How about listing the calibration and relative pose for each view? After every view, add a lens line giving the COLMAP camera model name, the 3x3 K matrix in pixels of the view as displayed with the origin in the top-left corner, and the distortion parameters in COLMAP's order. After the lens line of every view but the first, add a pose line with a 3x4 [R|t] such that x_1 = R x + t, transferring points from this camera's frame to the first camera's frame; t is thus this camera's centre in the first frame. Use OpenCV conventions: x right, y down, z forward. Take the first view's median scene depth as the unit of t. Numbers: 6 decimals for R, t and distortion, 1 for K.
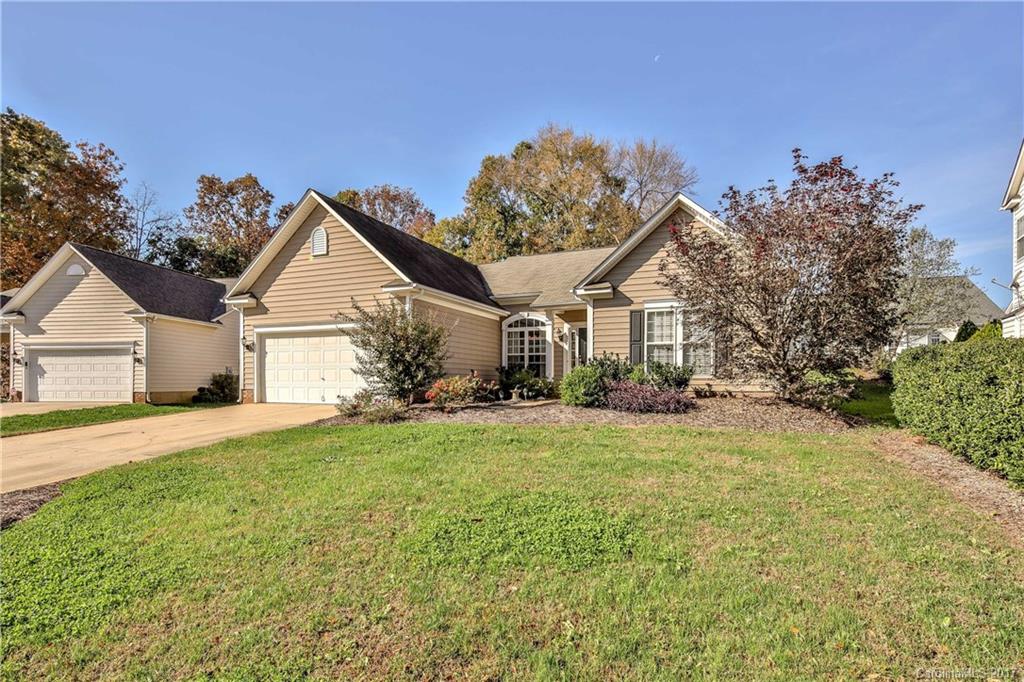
lens RADIAL K [[529.6, 0, 510.5], [0, 529.6, 333.0], [0, 0, 1]] dist [0.008238, -0.000441]
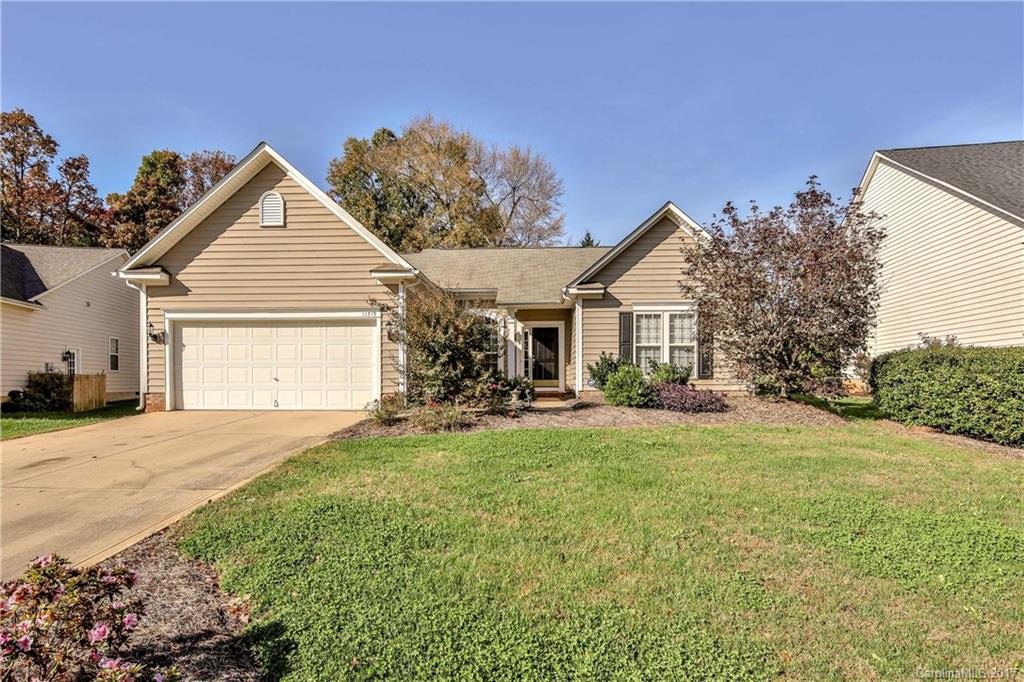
lens RADIAL K [[529.6, 0, 510.5], [0, 529.6, 333.0], [0, 0, 1]] dist [0.008238, -0.000441]
pose [[0.935015, 0.031028, 0.353247, -0.283439], [-0.030847, 0.999505, -0.006143, 0.009059], [-0.353263, -0.005153, 0.935510, 0.106051]]
